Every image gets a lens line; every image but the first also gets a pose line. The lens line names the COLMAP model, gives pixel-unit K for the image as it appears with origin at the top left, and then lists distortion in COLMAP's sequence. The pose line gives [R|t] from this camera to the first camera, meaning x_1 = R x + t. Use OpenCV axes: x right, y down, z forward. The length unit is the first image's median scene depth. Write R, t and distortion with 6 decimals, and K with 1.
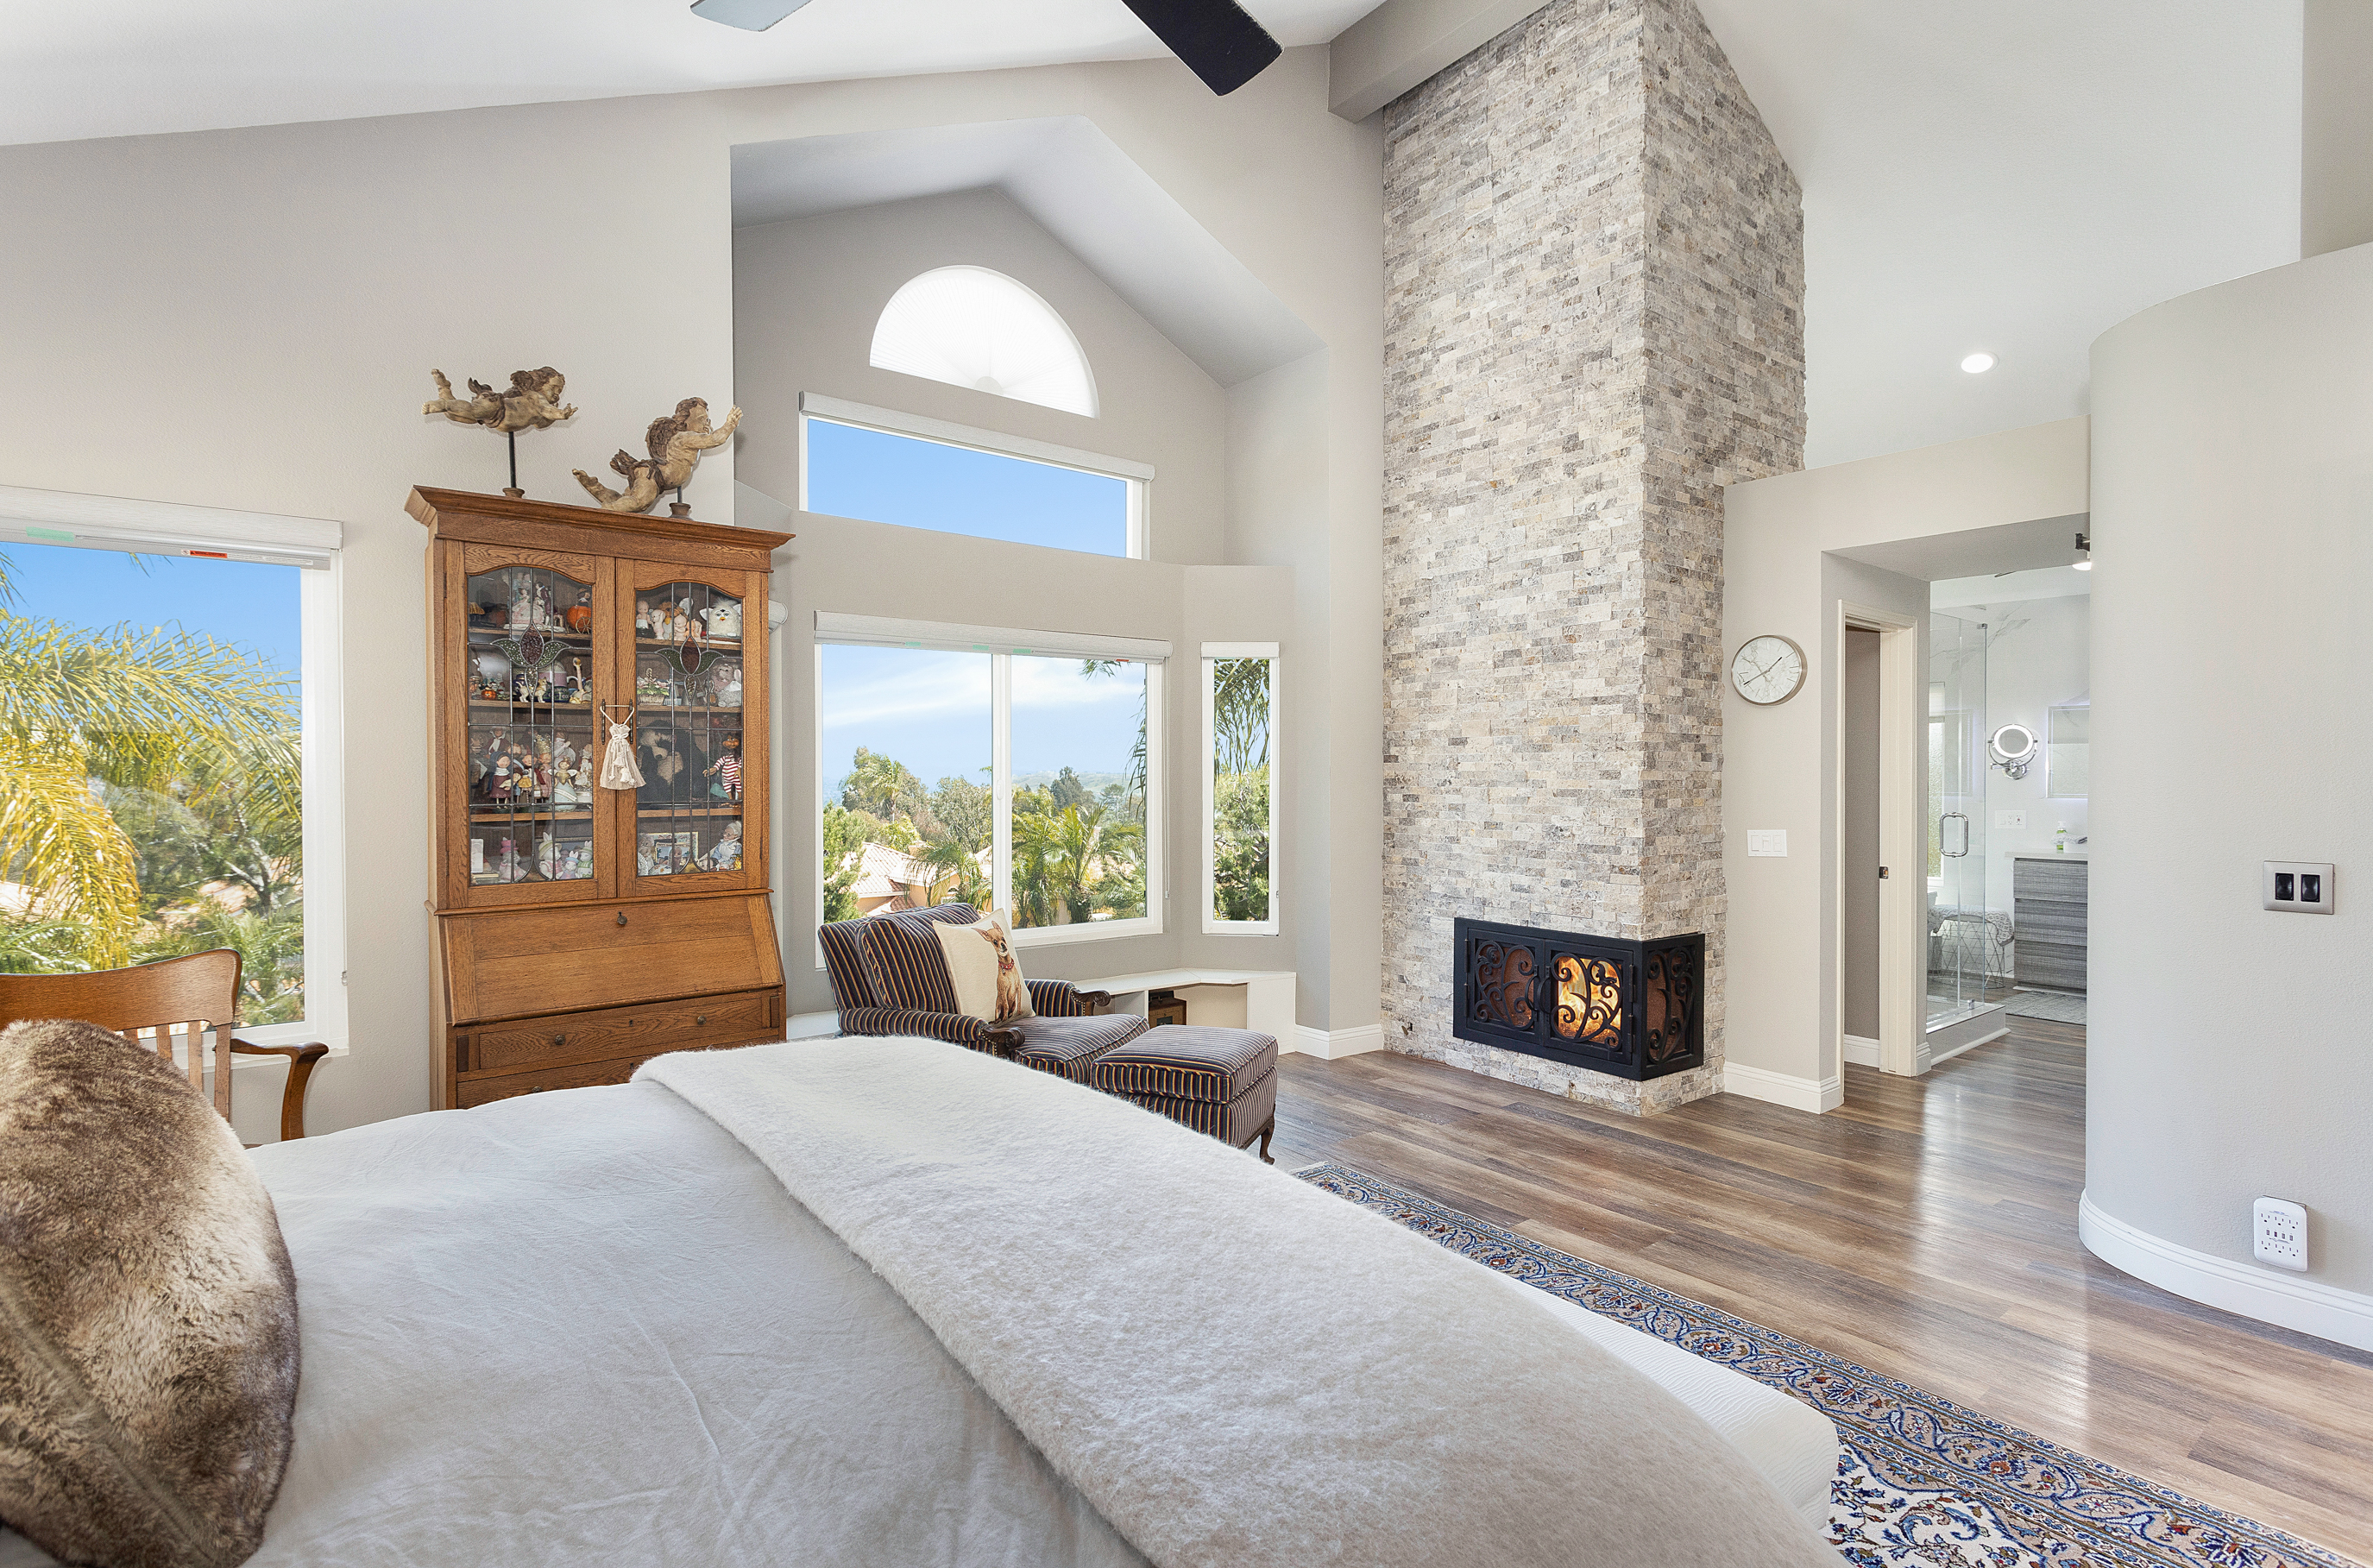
lens RADIAL K [[1104.5, 0, 1189.0], [0, 1104.5, 779.9], [0, 0, 1]] dist [0.000189, 0.000031]
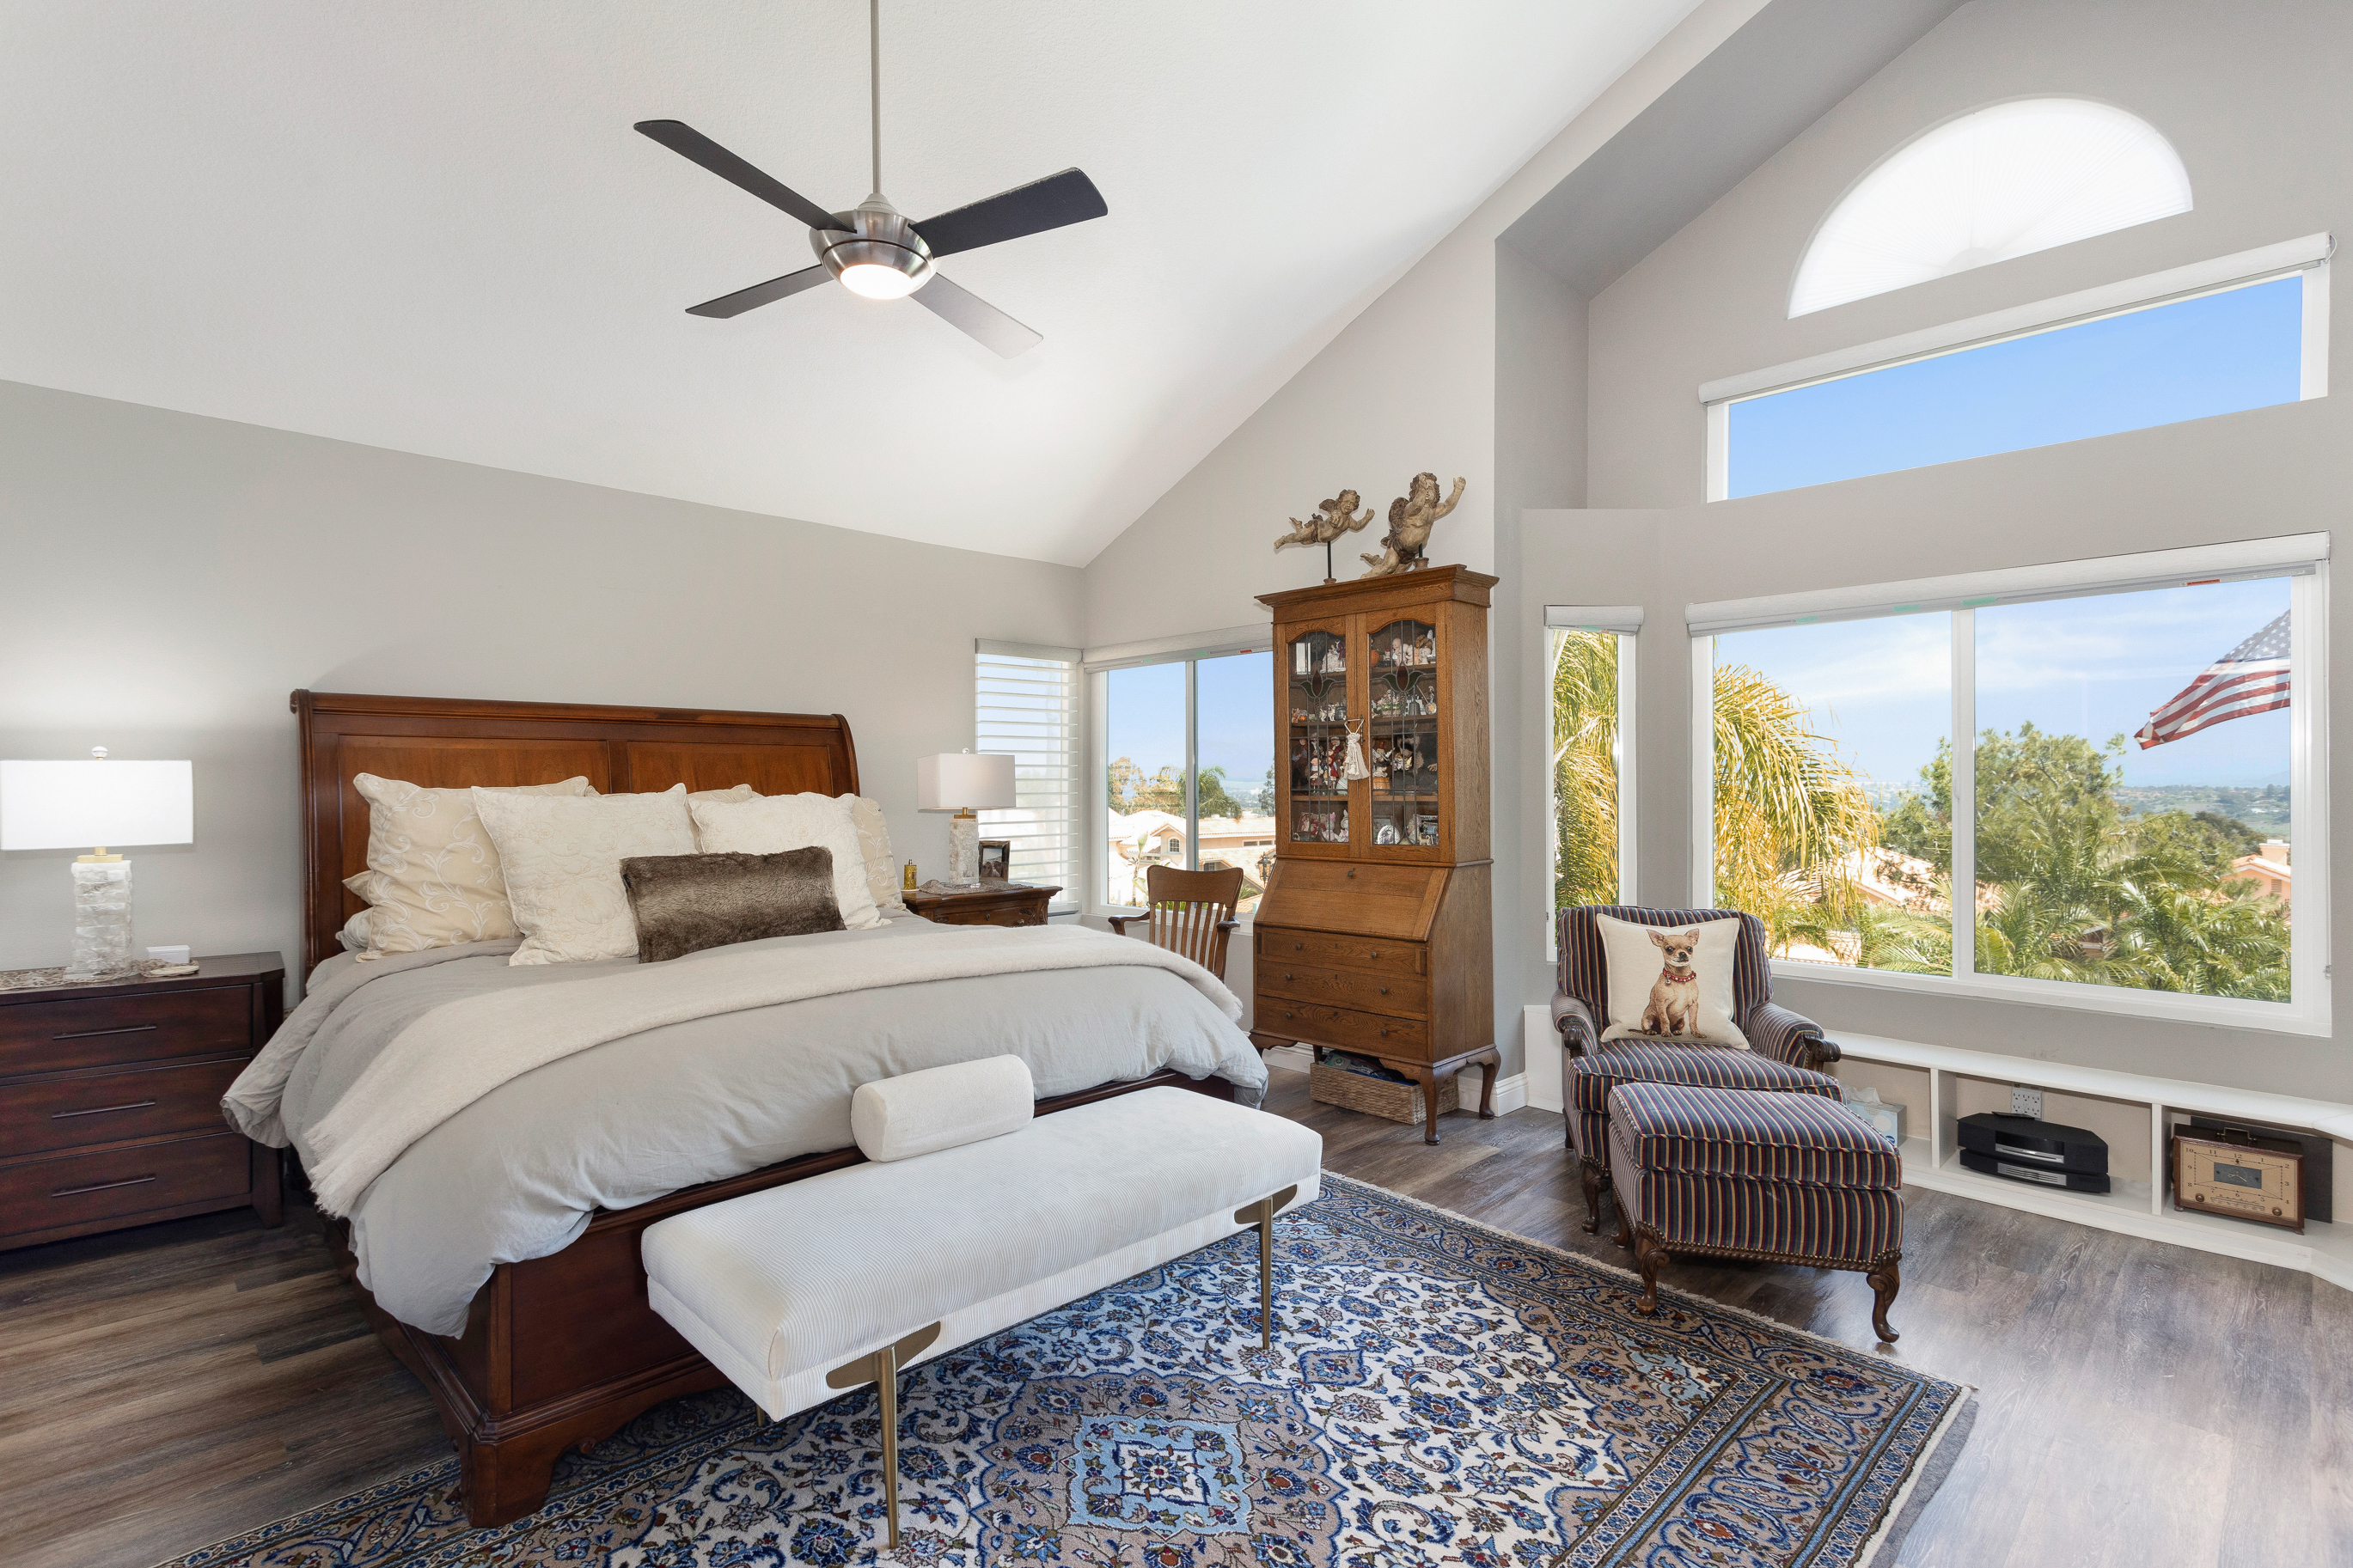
lens RADIAL K [[1127.2, 0, 1170.9], [0, 1127.2, 782.7], [0, 0, 1]] dist [-0.001194, 0.000001]
pose [[0.111582, 0.001802, -0.993754, 0.866647], [-0.007624, 0.999970, 0.000957, 0.014092], [0.993726, 0.007469, 0.111593, 0.599947]]
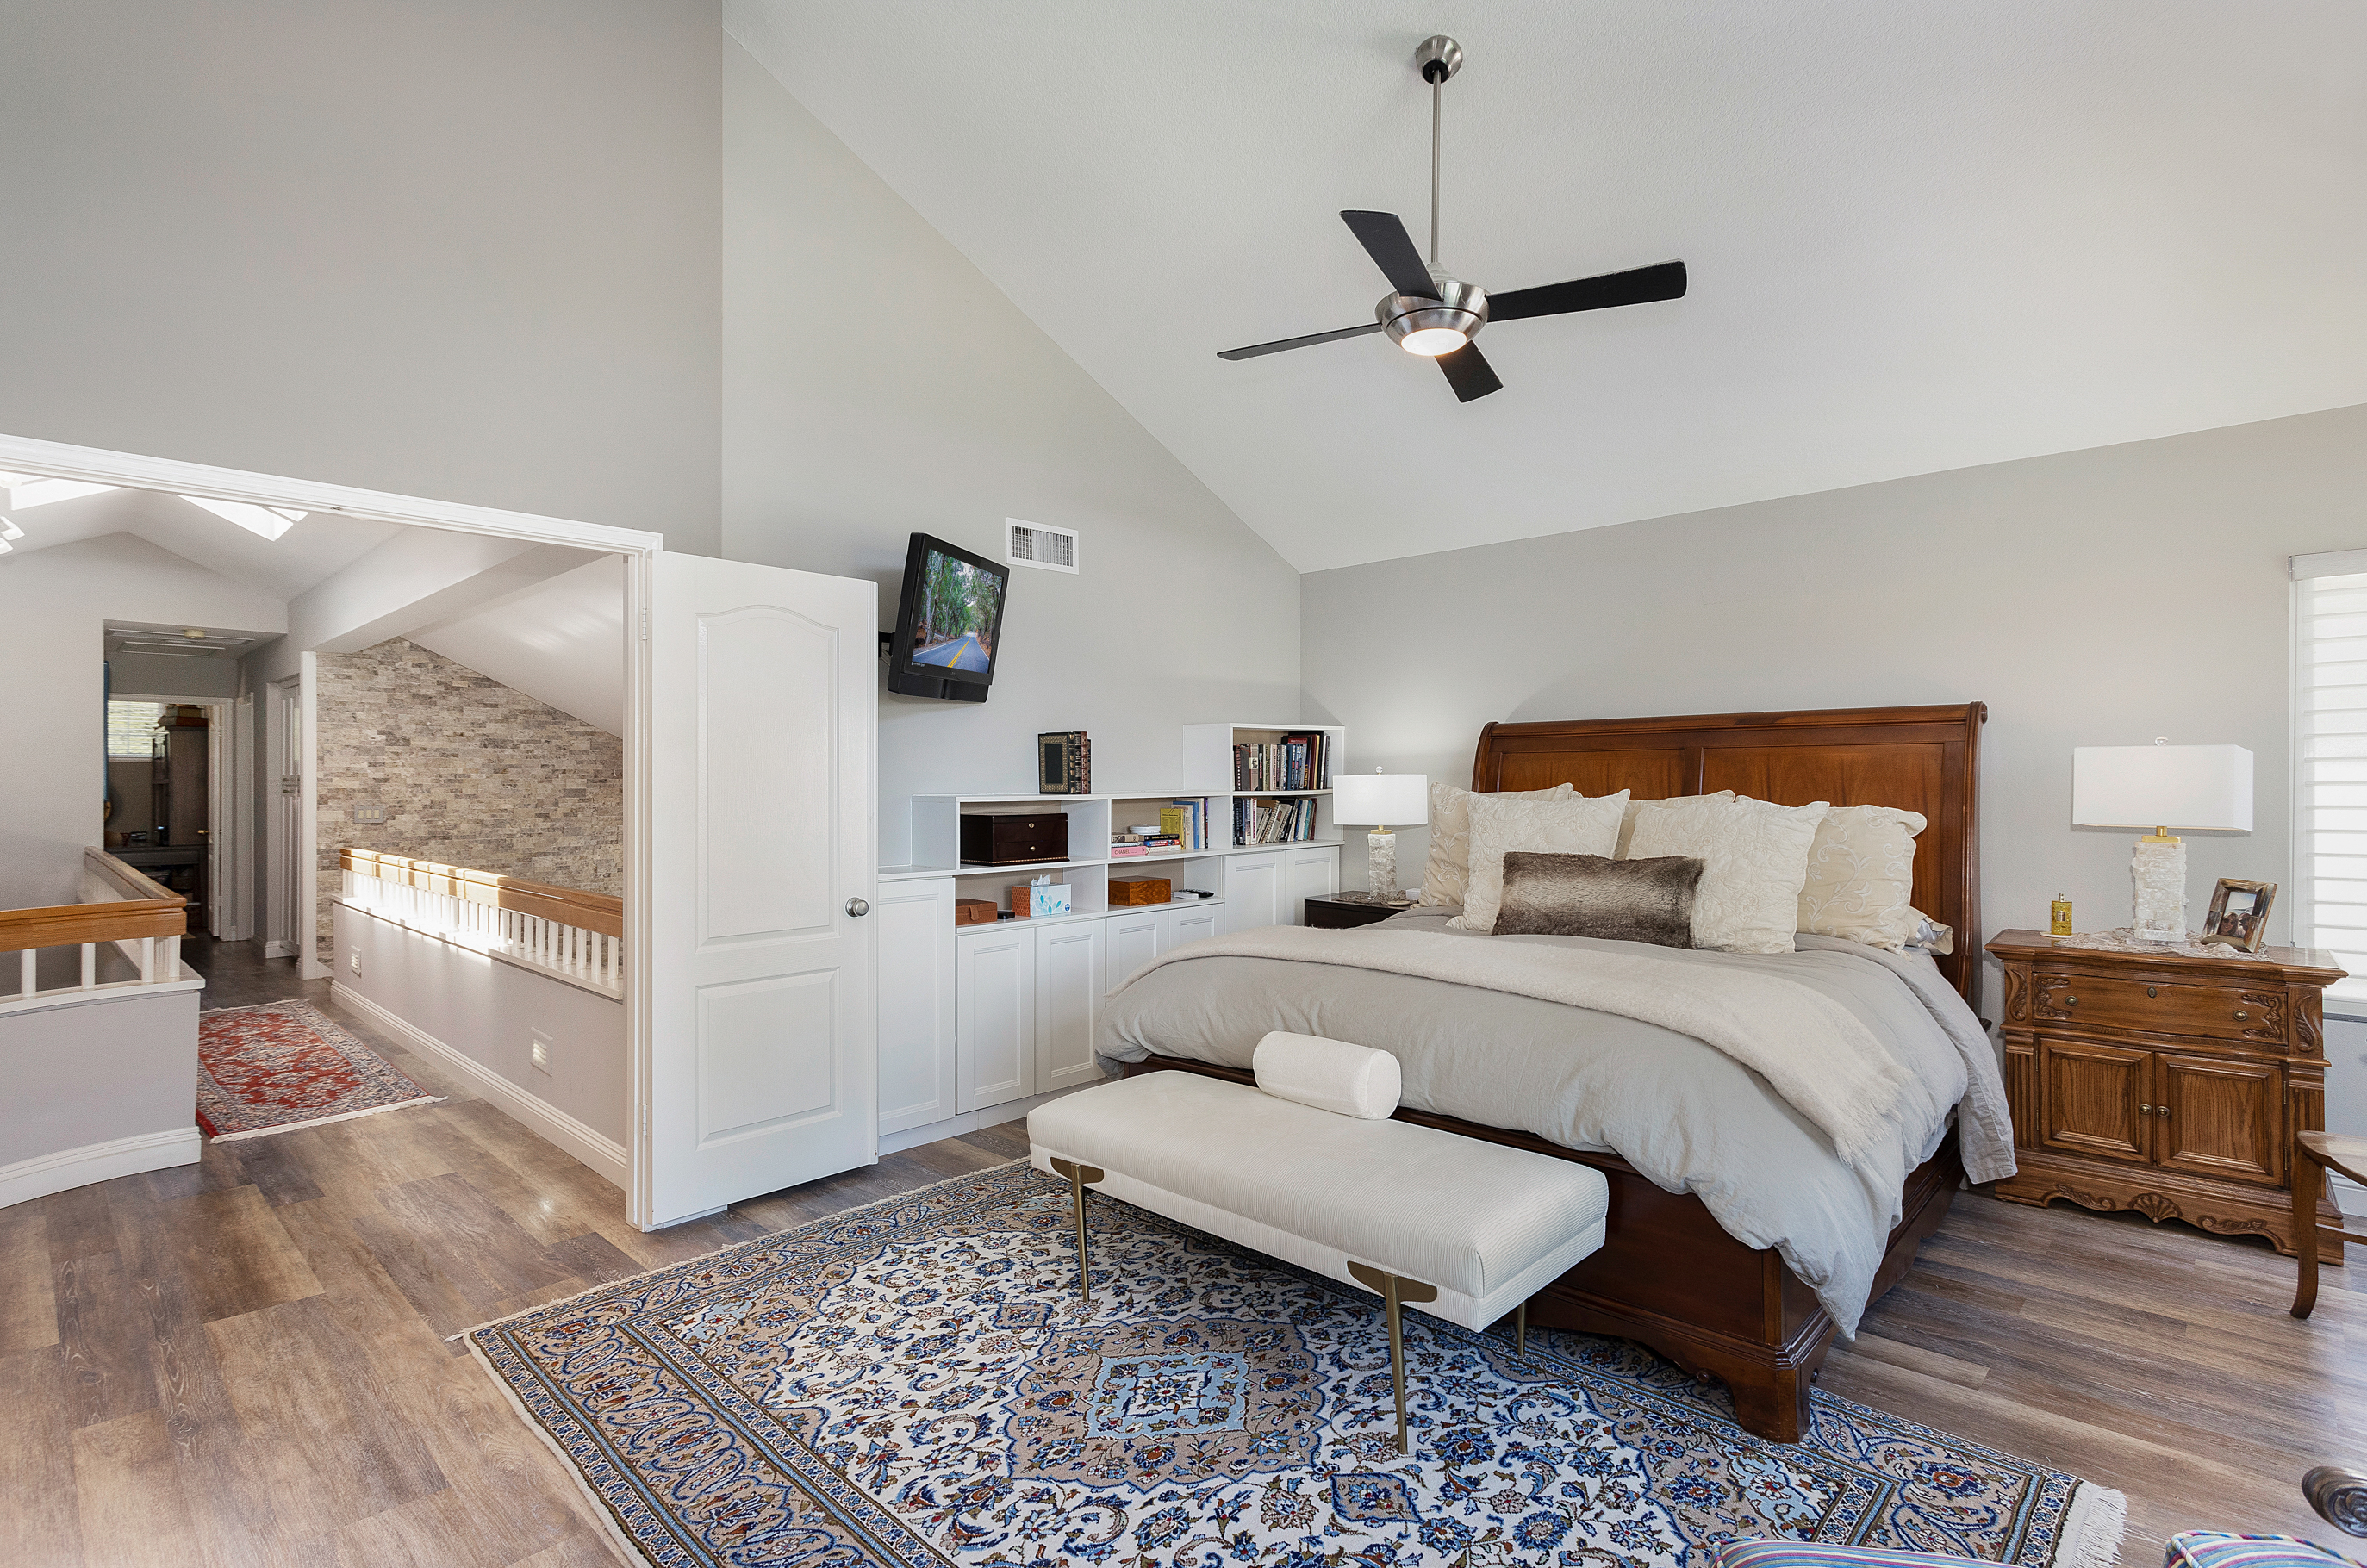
lens RADIAL K [[1134.0, 0, 1177.1], [0, 1134.0, 784.5], [0, 0, 1]] dist [-0.001194, 0.000001]
pose [[-0.990544, 0.006994, -0.137015, 0.289644], [0.005665, 0.999933, 0.010083, -0.002307], [0.137077, 0.009212, -0.990518, 1.454332]]
